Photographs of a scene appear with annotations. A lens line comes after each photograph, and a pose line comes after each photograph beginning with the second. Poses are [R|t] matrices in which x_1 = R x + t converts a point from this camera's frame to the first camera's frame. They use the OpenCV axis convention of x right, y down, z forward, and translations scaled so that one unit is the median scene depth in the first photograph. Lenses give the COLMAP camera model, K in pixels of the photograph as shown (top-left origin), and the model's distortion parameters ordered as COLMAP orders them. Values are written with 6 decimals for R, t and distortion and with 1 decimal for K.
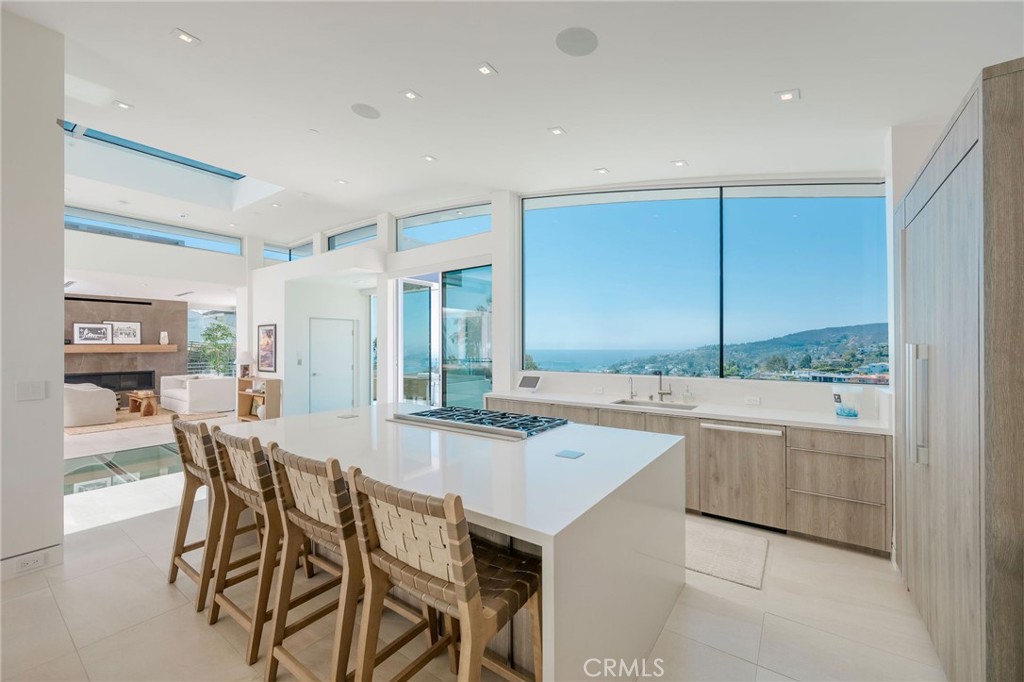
lens RADIAL K [[408.4, 0, 512.8], [0, 408.4, 344.3], [0, 0, 1]] dist [-0.010648, -0.000199]
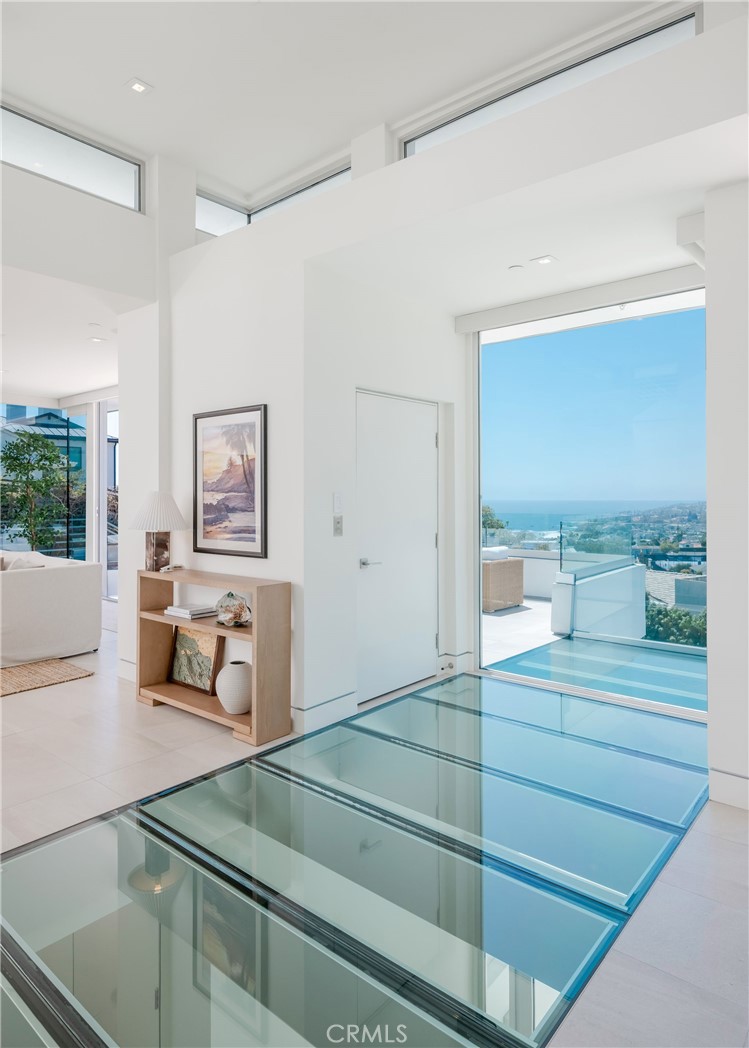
lens RADIAL K [[635.1, 0, 375.2], [0, 635.1, 486.1], [0, 0, 1]] dist [0.000013, -0.000288]
pose [[0.997497, -0.002224, -0.070674, -0.444906], [0.001697, 0.999970, -0.007520, 0.016565], [0.070688, 0.007381, 0.997471, 0.494750]]
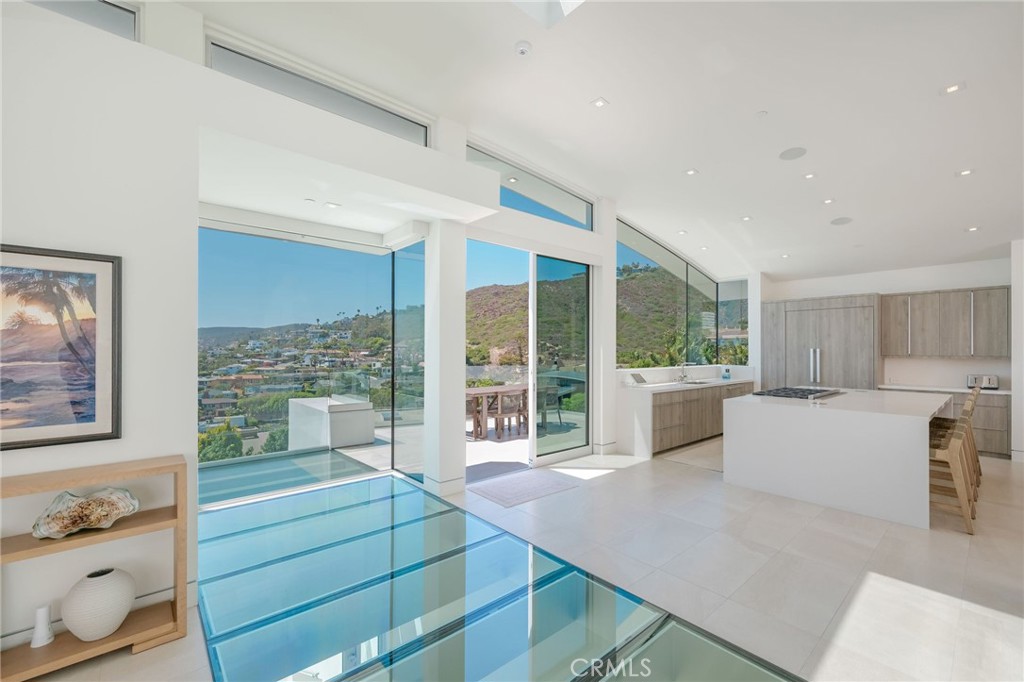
lens RADIAL K [[423.2, 0, 516.0], [0, 423.2, 348.3], [0, 0, 1]] dist [0.000803, 0.000114]
pose [[0.217973, 0.004830, 0.975943, -0.766689], [-0.007860, 0.999964, -0.003193, 0.008747], [-0.975923, -0.006975, 0.218003, 0.656216]]
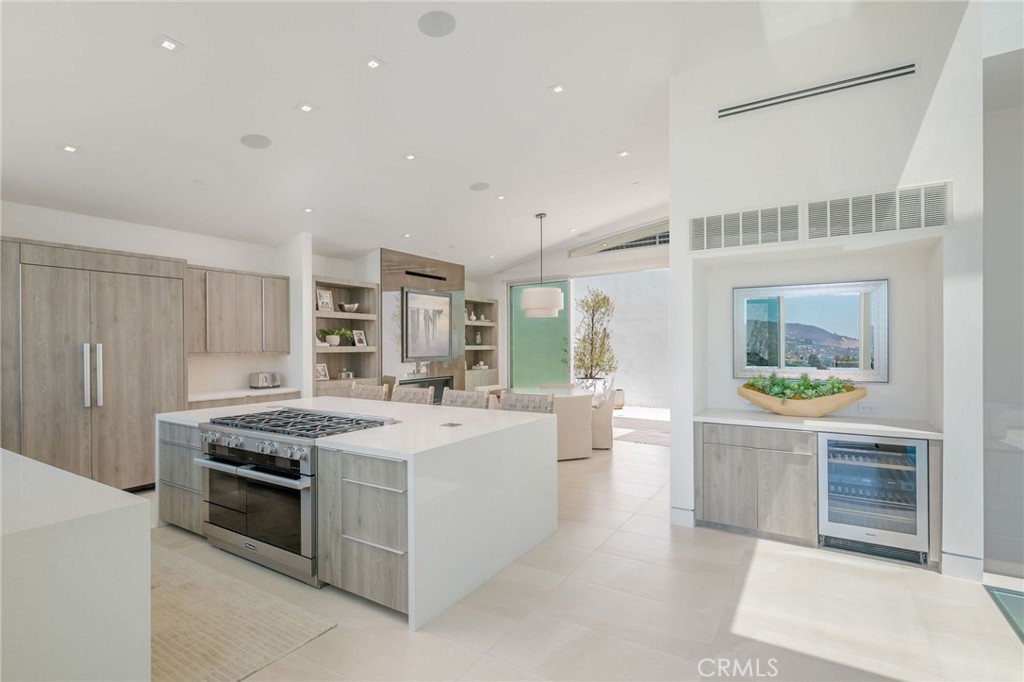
lens RADIAL K [[493.0, 0, 512.0], [0, 493.0, 341.0], [0, 0, 1]] dist [0.000588, 0.000128]
pose [[-0.997184, 0.003571, -0.074911, -0.153271], [0.004217, 0.999955, -0.008469, 0.005168], [0.074878, -0.008761, -0.997154, 0.829462]]
